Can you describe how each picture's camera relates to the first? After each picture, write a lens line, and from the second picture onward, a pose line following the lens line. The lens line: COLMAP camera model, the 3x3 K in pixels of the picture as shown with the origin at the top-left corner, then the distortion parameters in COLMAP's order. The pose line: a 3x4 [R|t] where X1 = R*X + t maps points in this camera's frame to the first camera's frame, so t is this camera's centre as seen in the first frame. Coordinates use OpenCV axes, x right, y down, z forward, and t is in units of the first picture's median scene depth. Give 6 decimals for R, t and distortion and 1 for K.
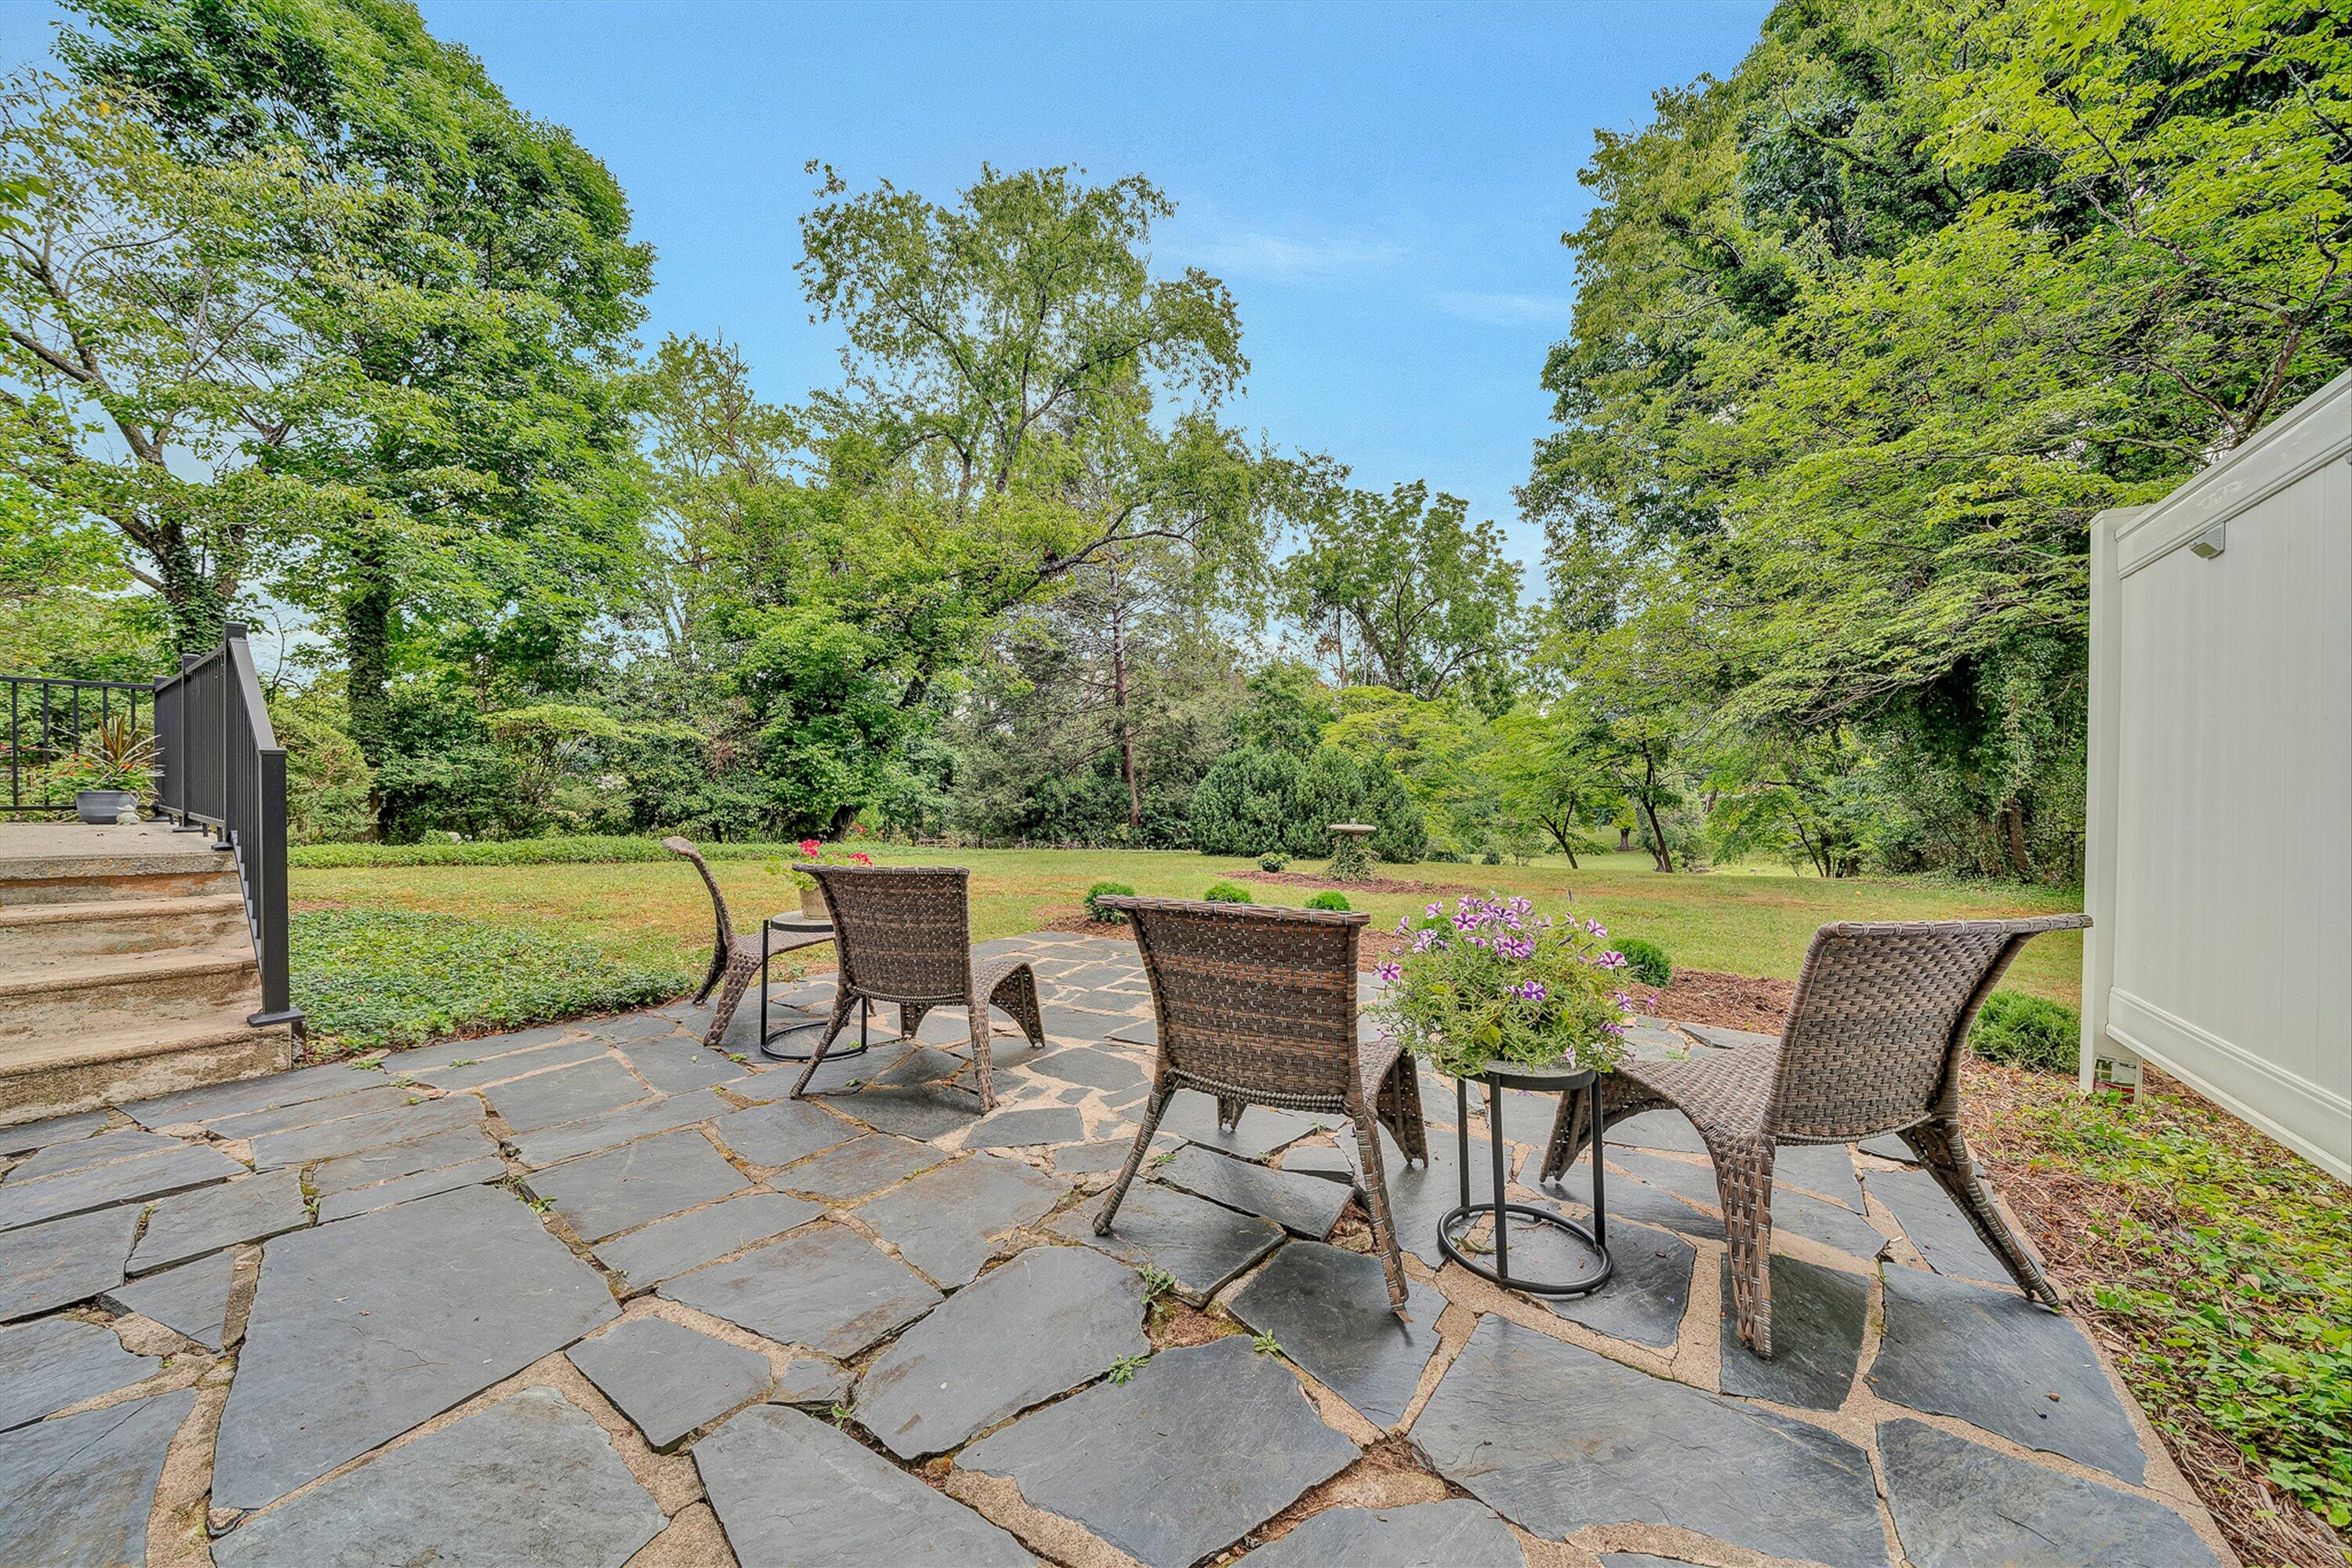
lens RADIAL K [[837.4, 0, 1170.9], [0, 837.4, 769.0], [0, 0, 1]] dist [0.000596, 0.000138]
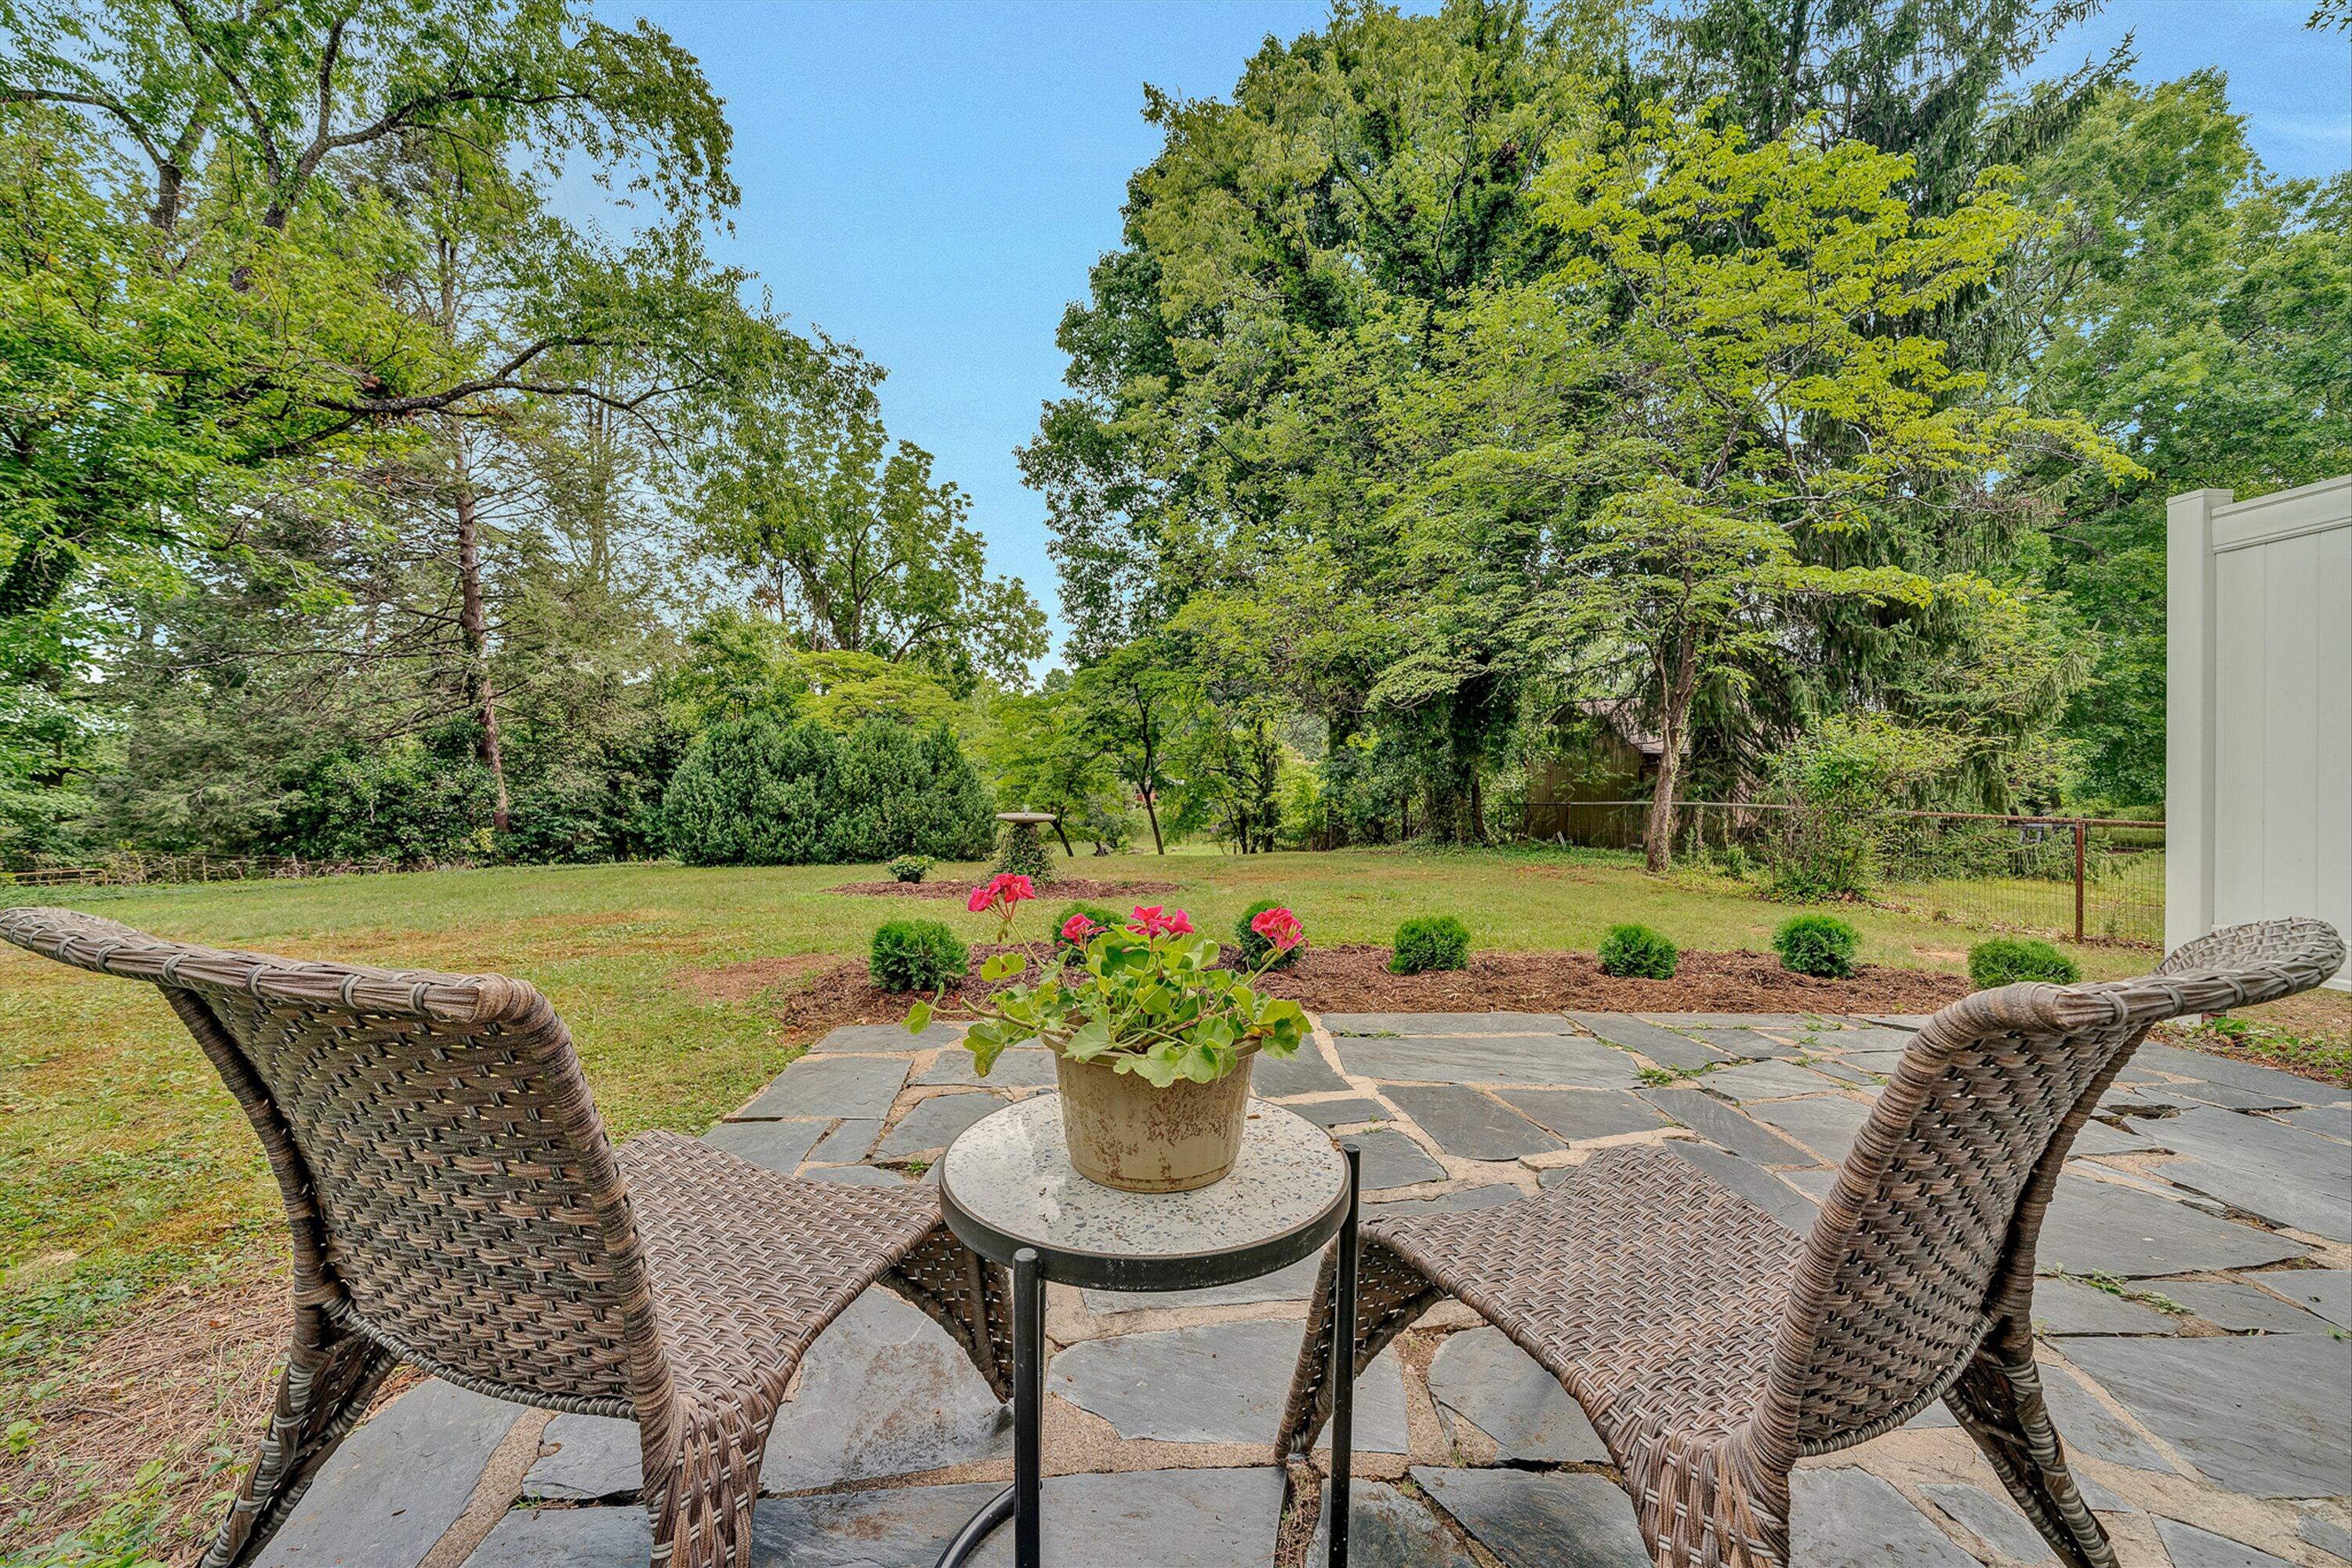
lens RADIAL K [[914.0, 0, 1170.8], [0, 914.0, 772.4], [0, 0, 1]] dist [-0.000940, -0.000207]
pose [[0.788604, -0.000044, 0.614901, -0.073662], [-0.009908, 0.999869, 0.012777, 0.006447], [-0.614821, -0.016168, 0.788501, 0.095500]]
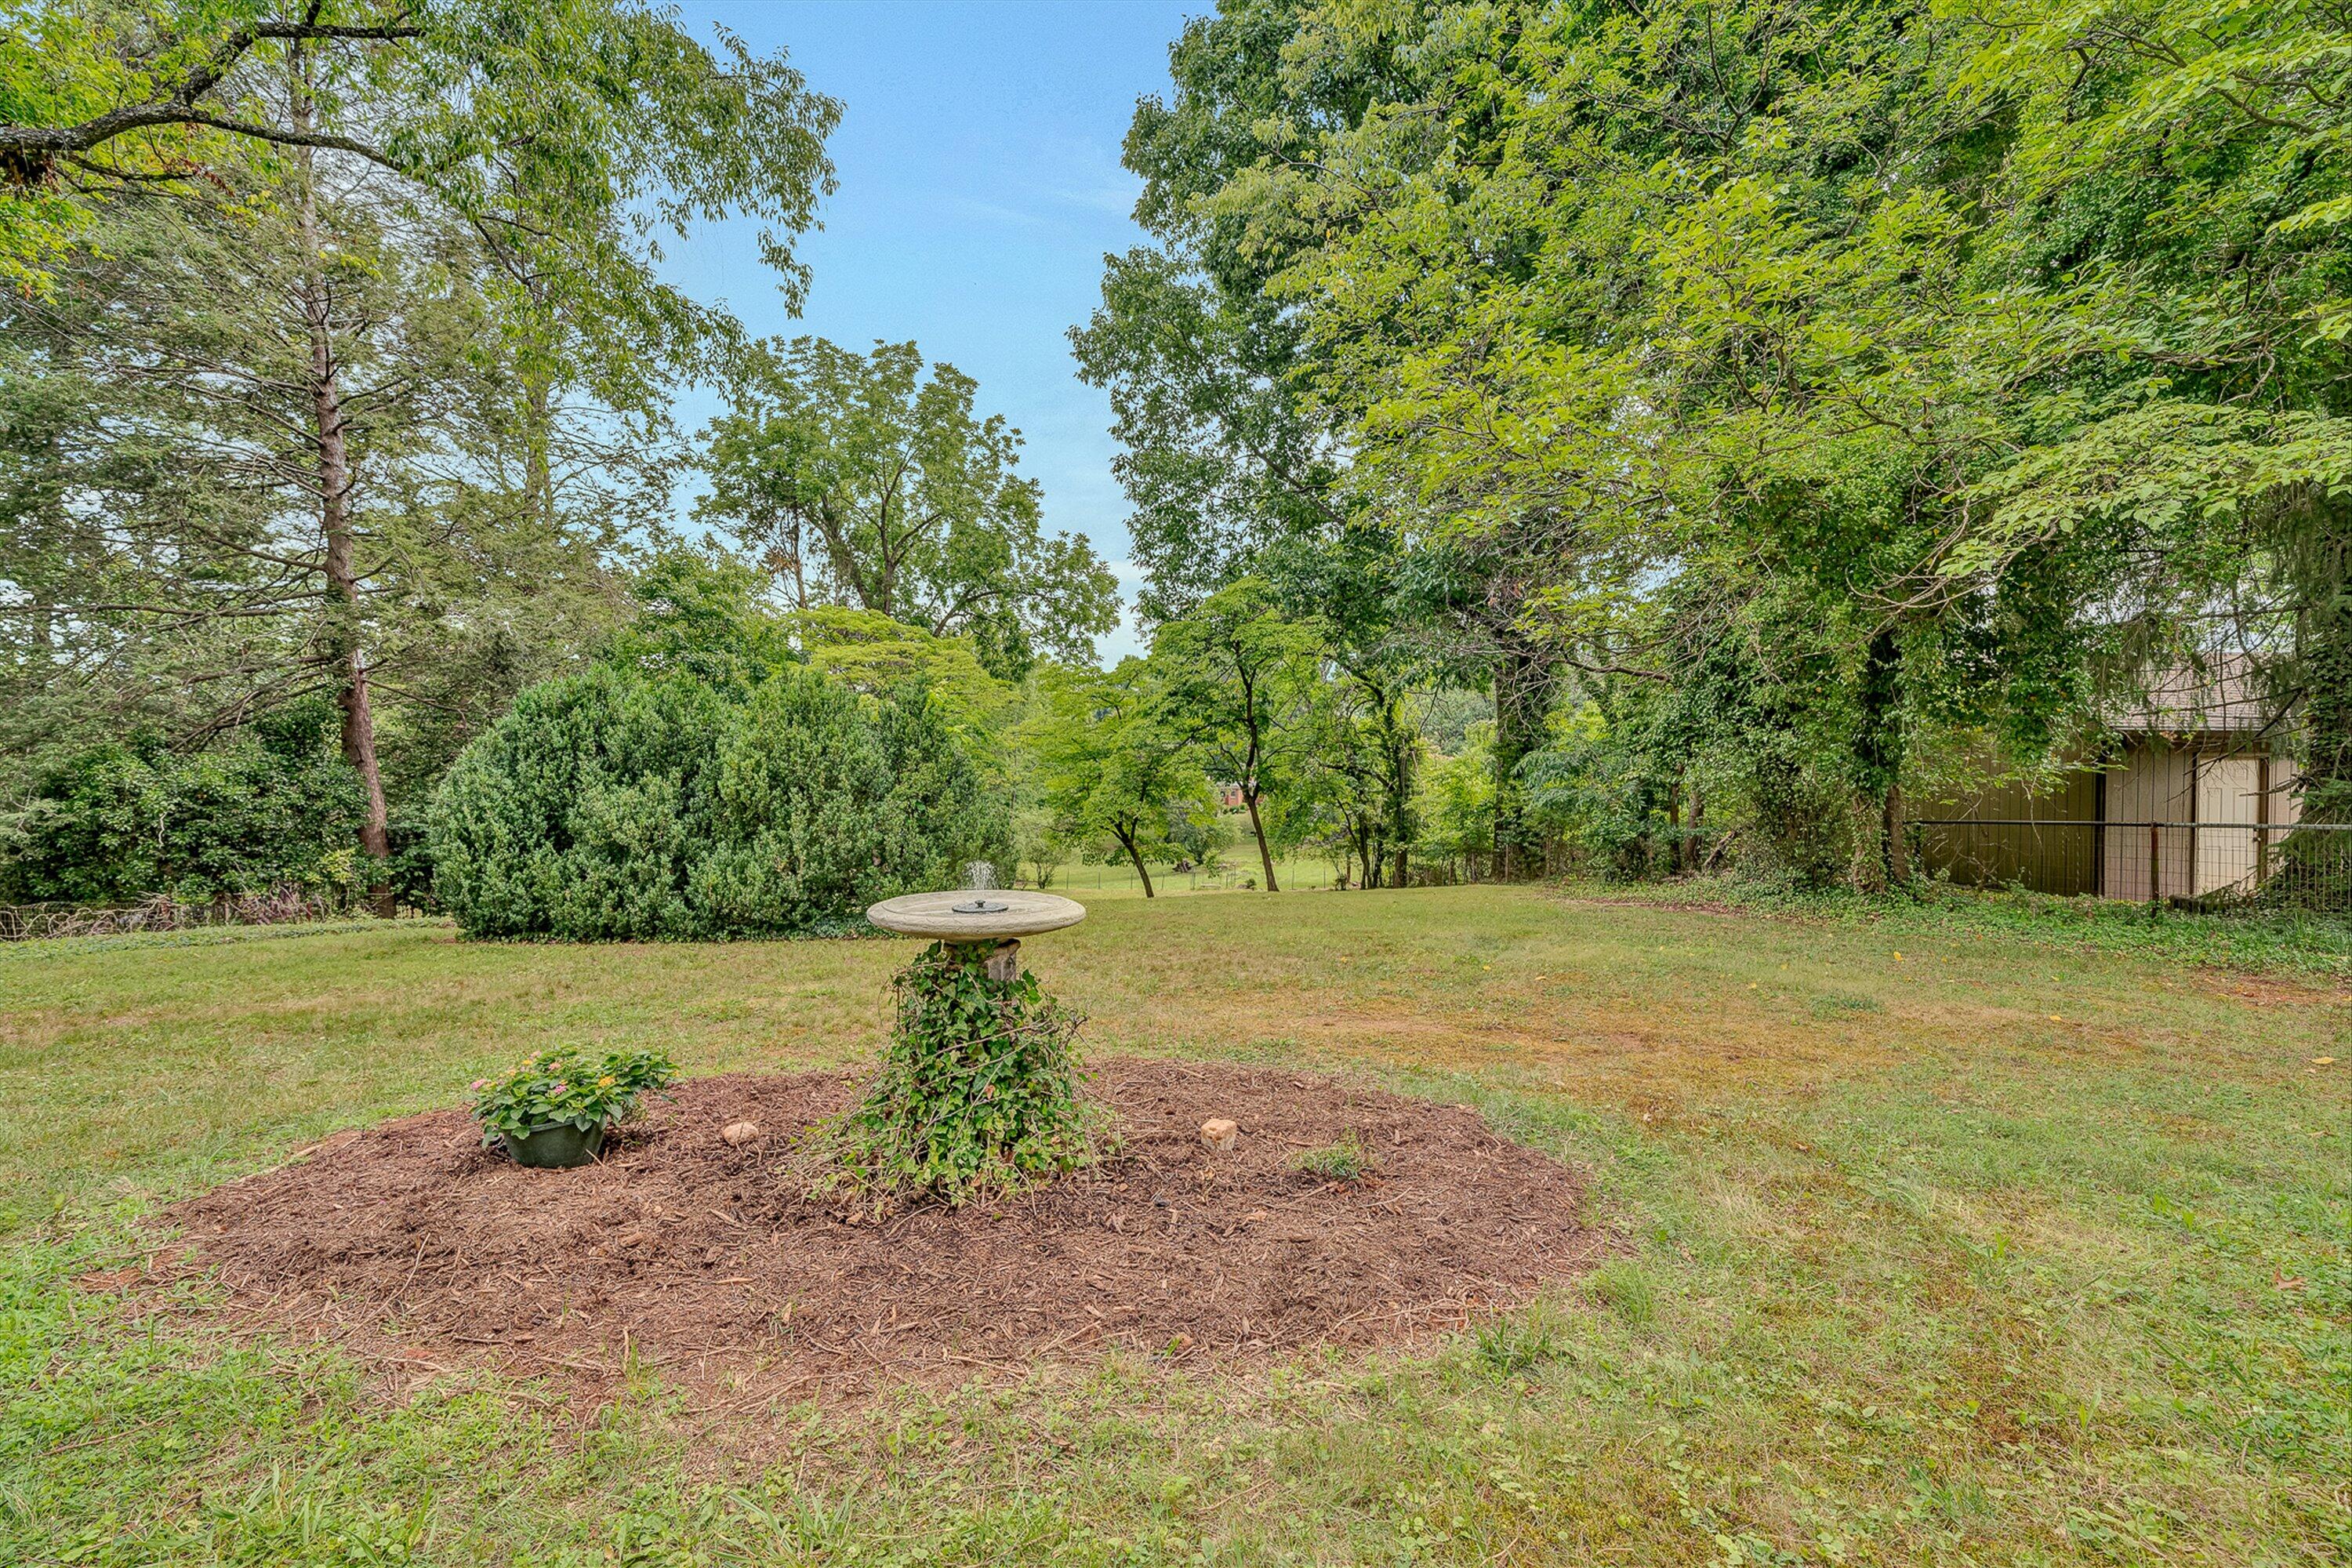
lens RADIAL K [[969.7, 0, 1139.4], [0, 969.7, 783.0], [0, 0, 1]] dist [0.000725, 0.000030]
pose [[0.854944, -0.009258, 0.518637, 0.046855], [-0.003866, 0.999699, 0.024217, 0.011629], [-0.518705, -0.022709, 0.854651, 0.289152]]
